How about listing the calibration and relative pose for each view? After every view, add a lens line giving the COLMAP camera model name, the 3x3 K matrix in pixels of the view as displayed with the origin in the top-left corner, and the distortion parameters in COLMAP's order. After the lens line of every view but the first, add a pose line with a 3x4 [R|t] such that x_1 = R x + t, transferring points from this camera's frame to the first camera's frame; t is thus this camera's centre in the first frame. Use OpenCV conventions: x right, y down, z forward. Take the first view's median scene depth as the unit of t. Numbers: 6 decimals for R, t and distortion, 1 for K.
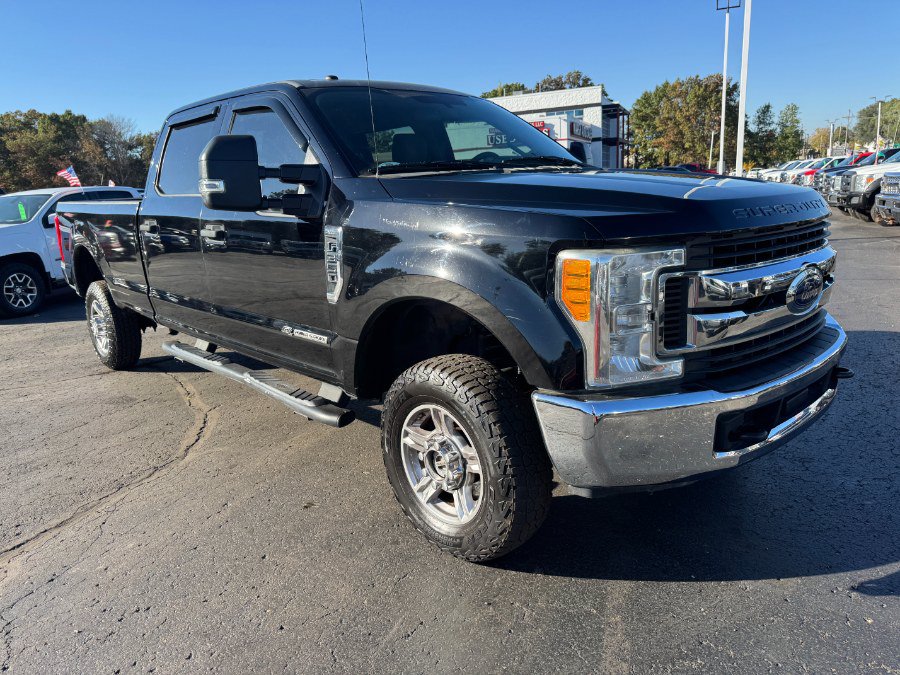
lens RADIAL K [[654.3, 0, 450.0], [0, 654.3, 337.5], [0, 0, 1]] dist [0.004882, -0.005845]
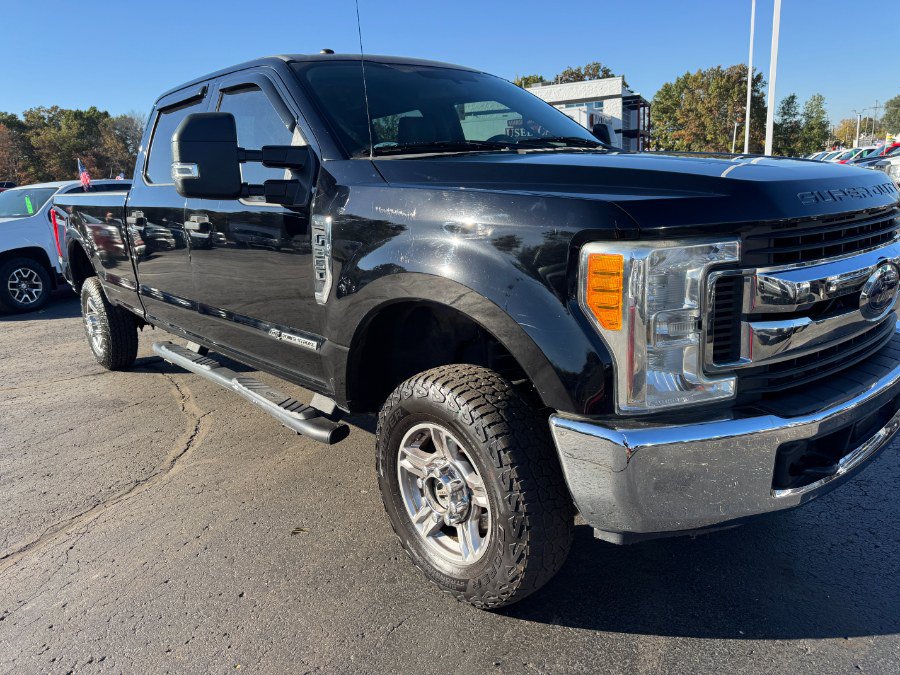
lens RADIAL K [[654.3, 0, 450.0], [0, 654.3, 337.5], [0, 0, 1]] dist [0.004882, -0.005845]
pose [[0.999628, 0.002581, -0.027139, 0.015194], [-0.002344, 0.999959, 0.008737, -0.014698], [0.027160, -0.008671, 0.999593, 0.119109]]
